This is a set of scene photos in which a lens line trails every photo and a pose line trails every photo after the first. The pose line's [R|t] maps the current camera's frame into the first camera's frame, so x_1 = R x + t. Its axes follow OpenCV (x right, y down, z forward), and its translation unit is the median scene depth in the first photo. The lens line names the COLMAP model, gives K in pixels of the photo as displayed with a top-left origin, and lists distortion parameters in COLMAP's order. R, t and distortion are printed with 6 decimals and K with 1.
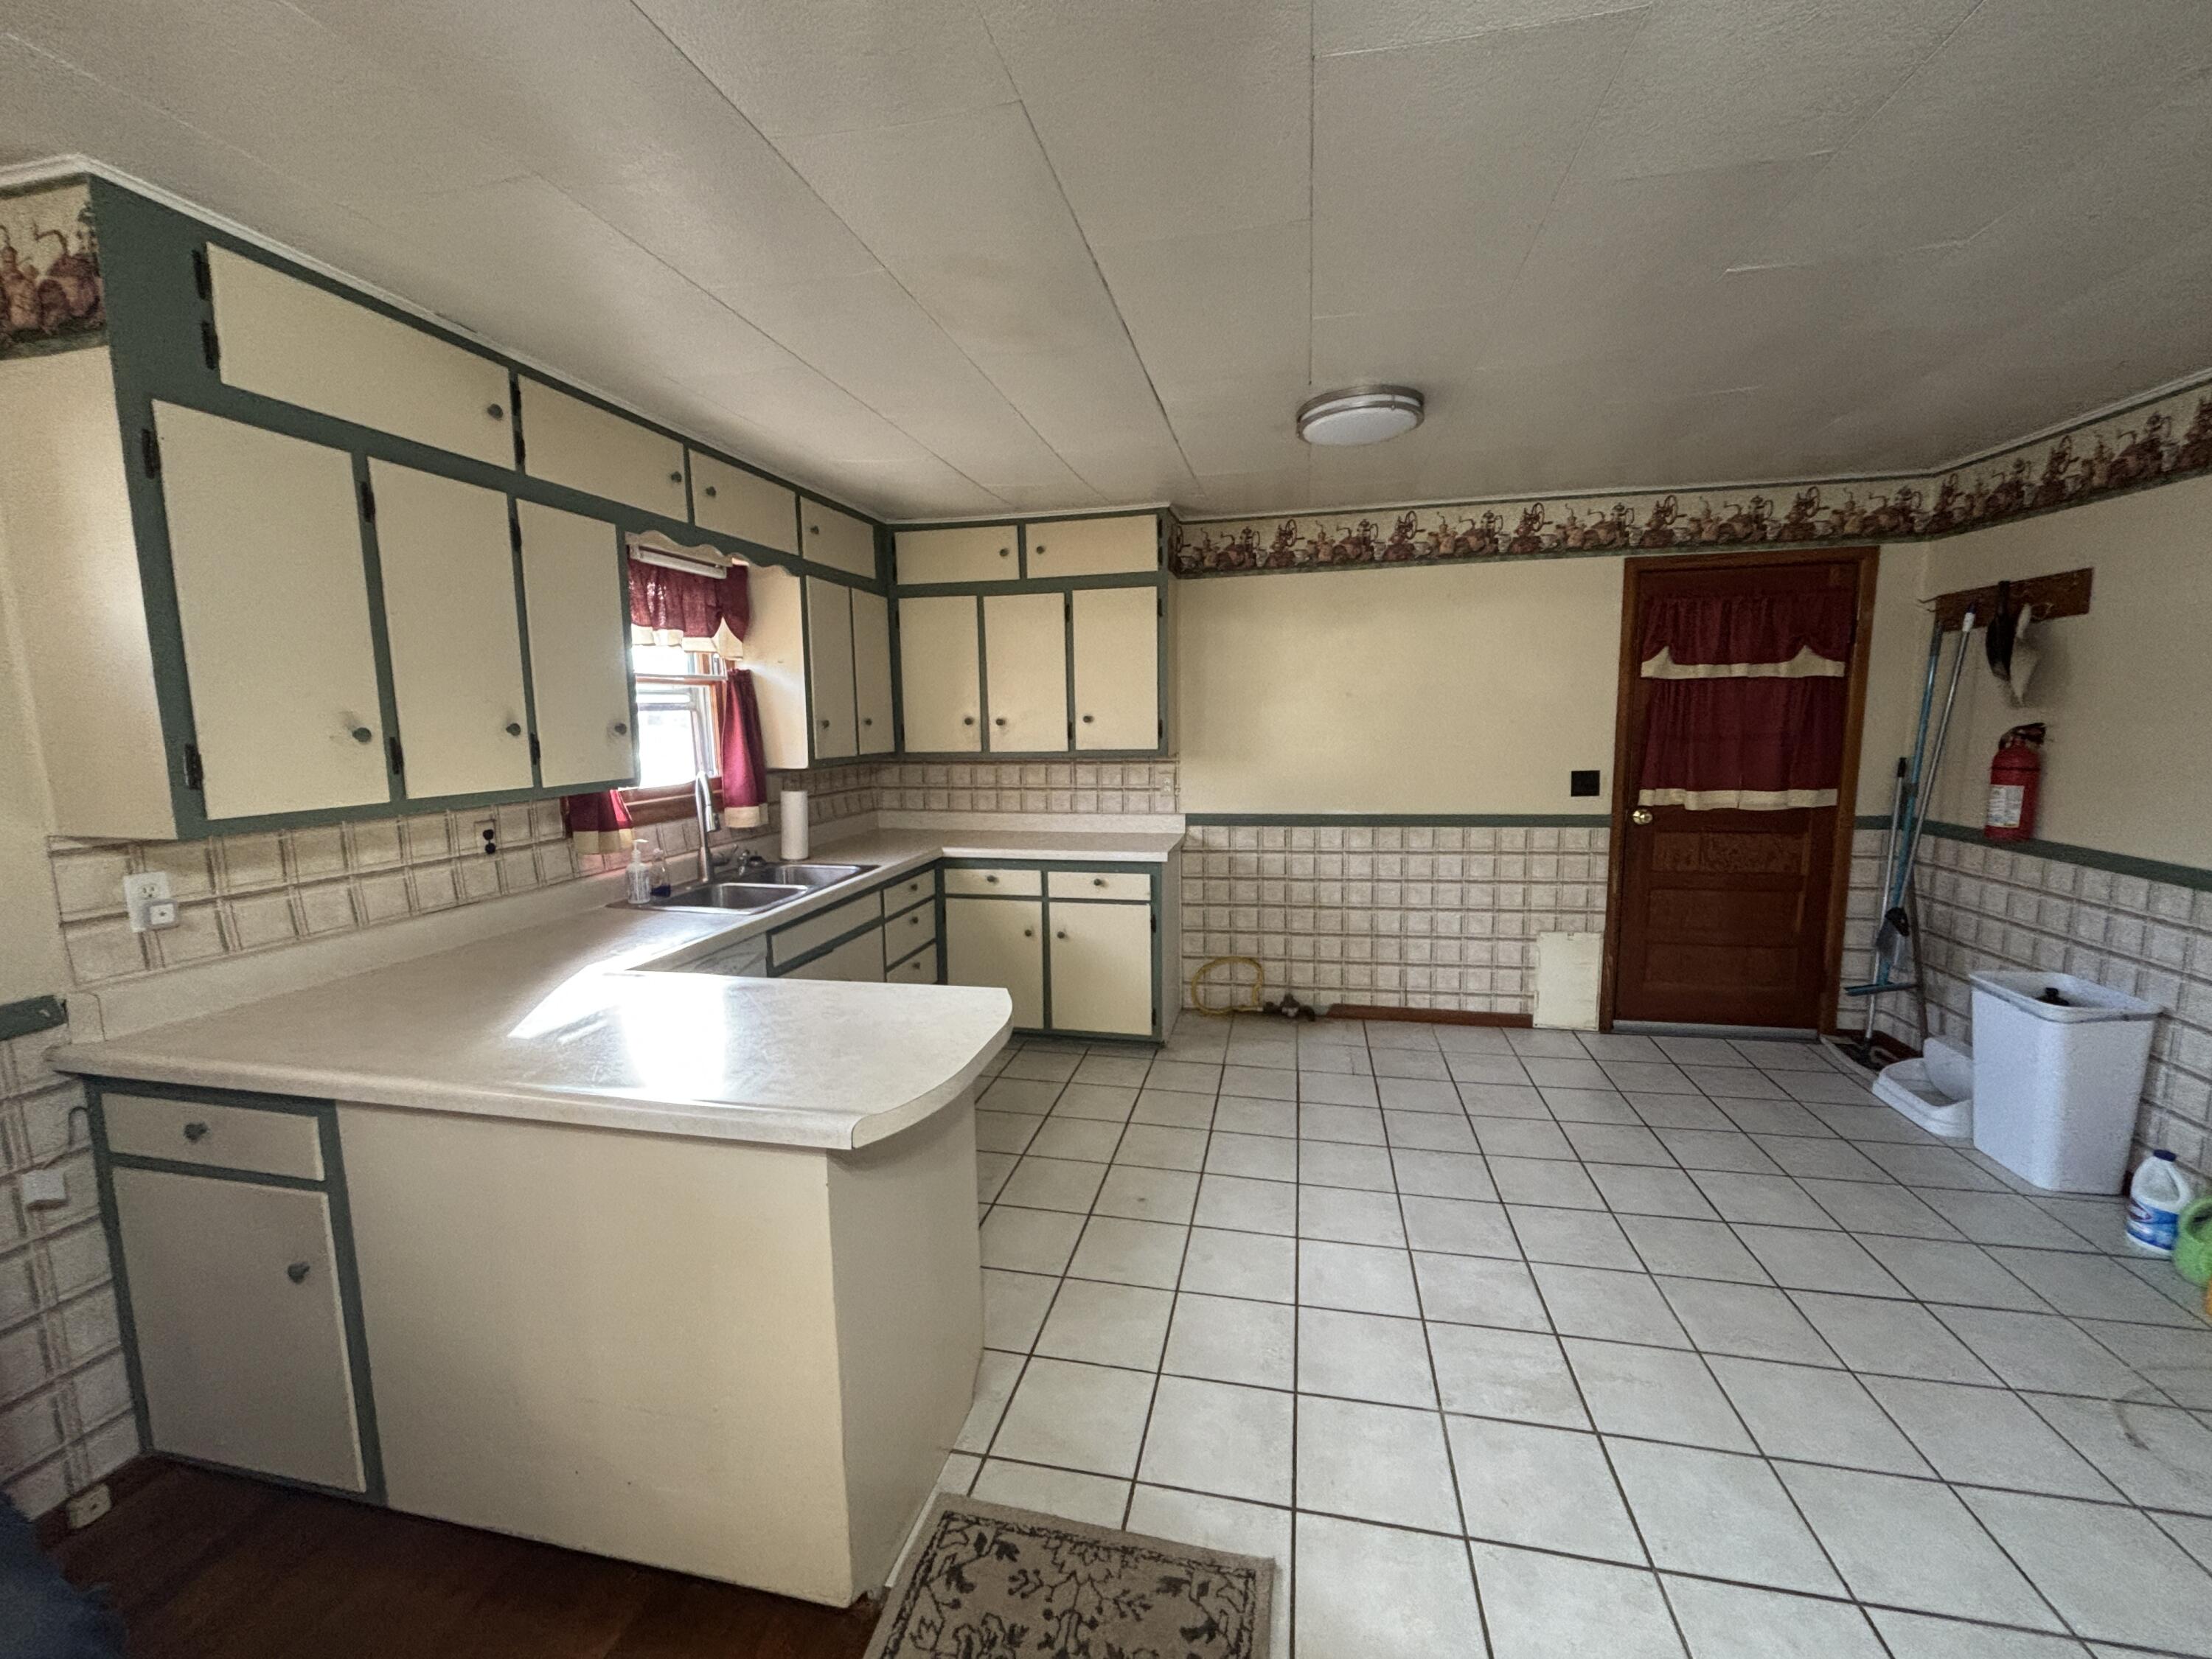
lens RADIAL K [[896.8, 0, 1099.2], [0, 896.8, 832.6], [0, 0, 1]] dist [-0.003848, -0.000874]
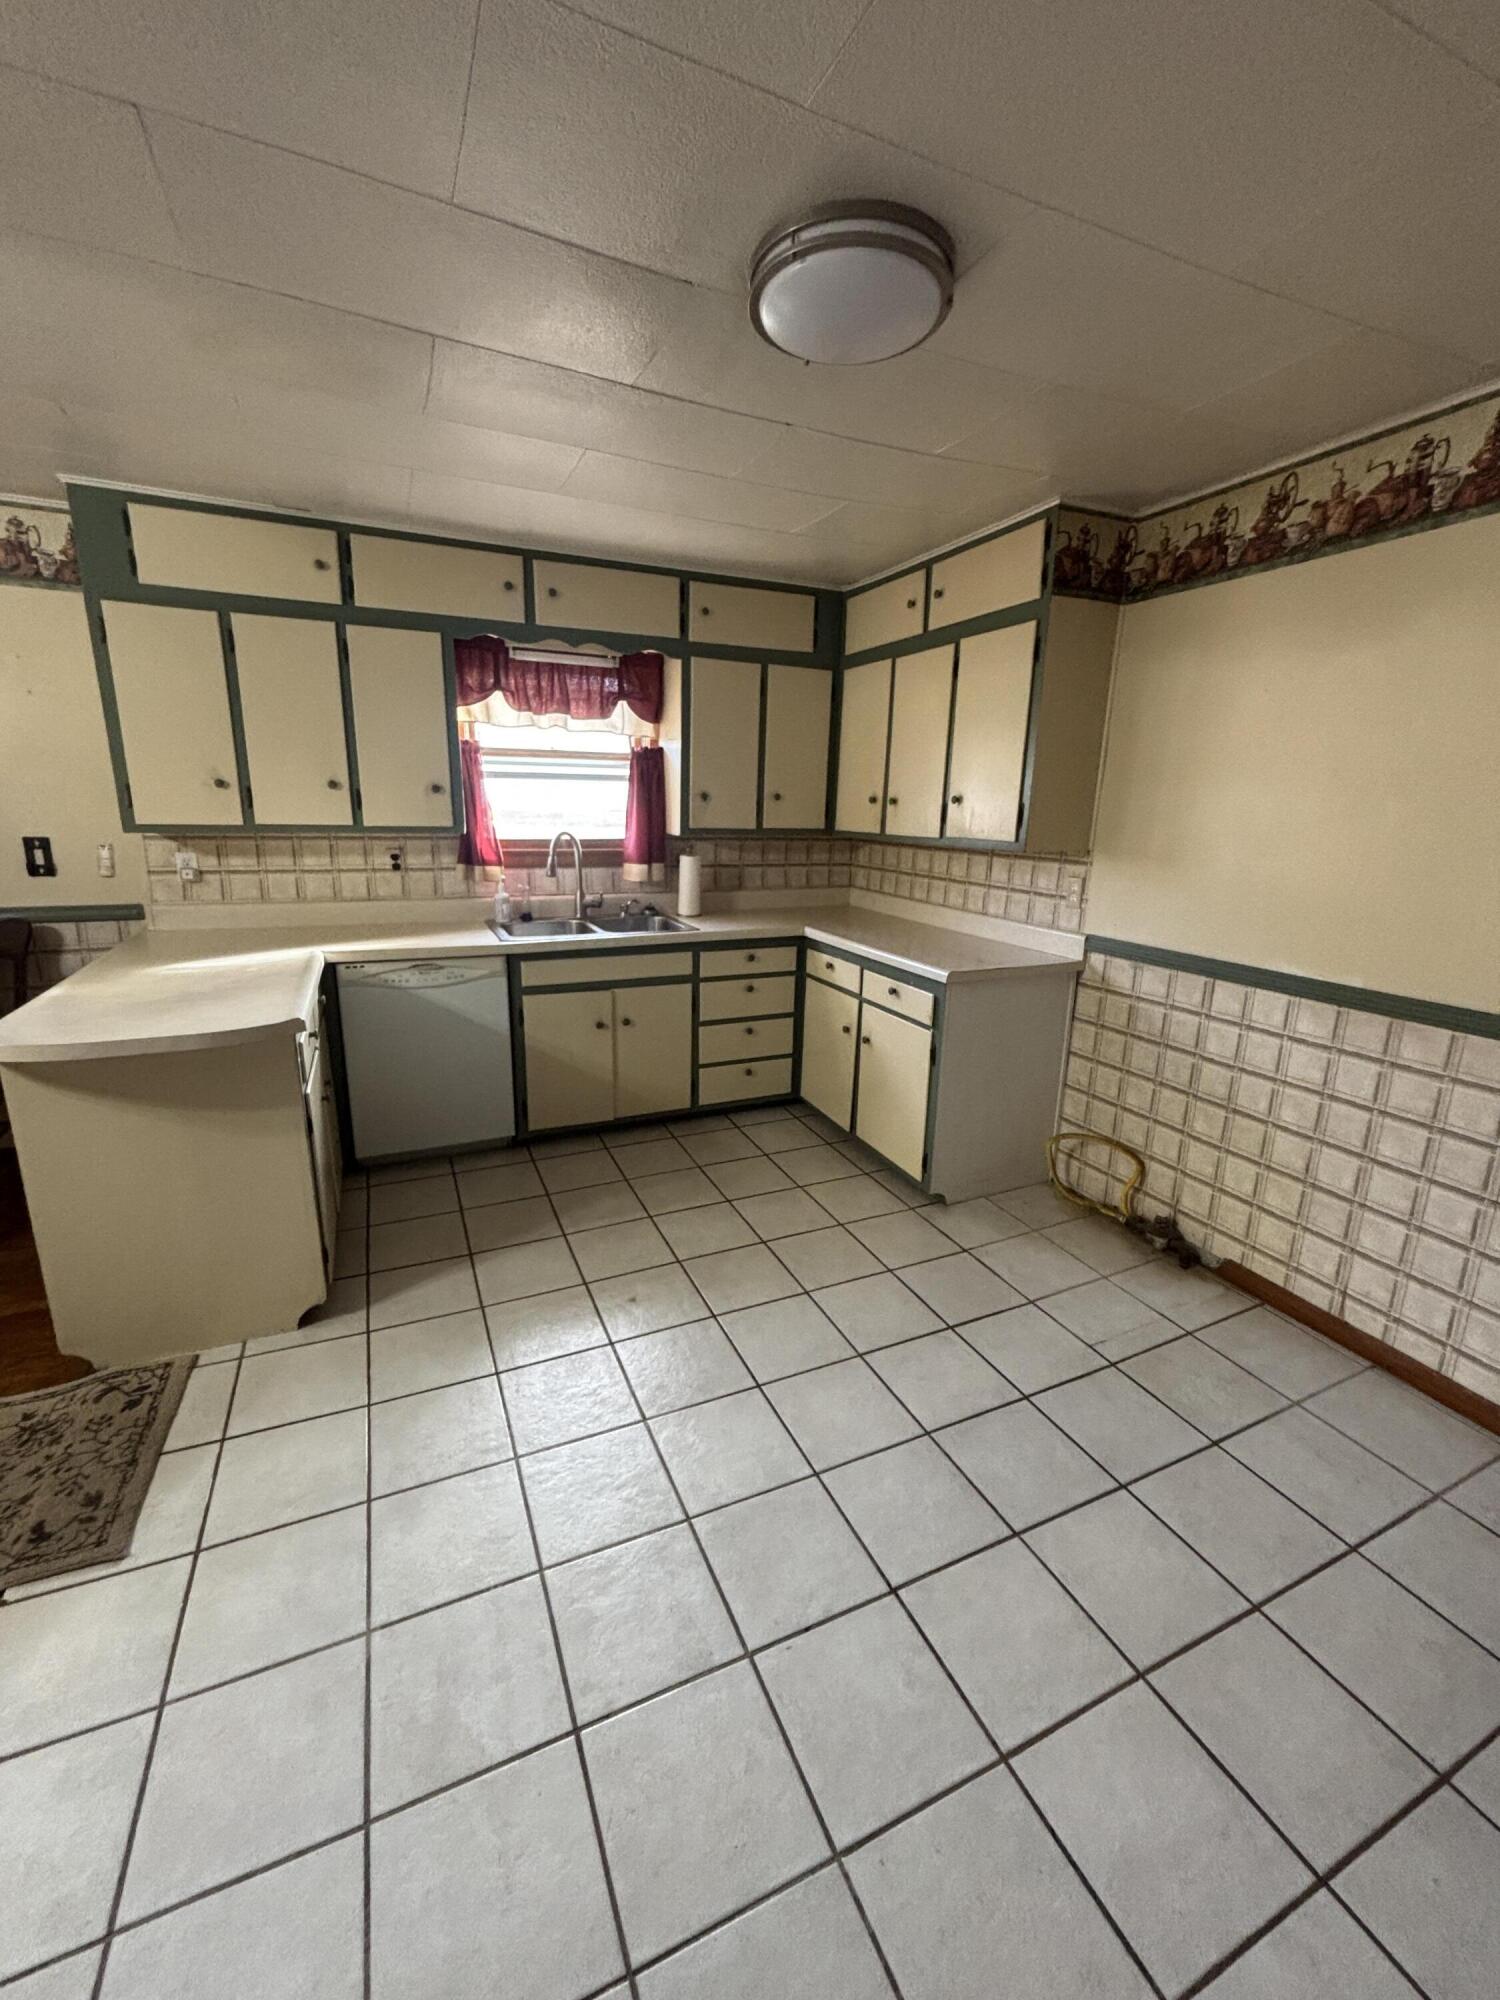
lens RADIAL K [[810.9, 0, 745.6], [0, 810.9, 1000.2], [0, 0, 1]] dist [-0.003848, -0.000874]
pose [[0.600143, 0.221144, -0.768716, 0.495742], [-0.135661, 0.975241, 0.174645, -0.051365], [0.788305, -0.000527, 0.615285, 0.387336]]
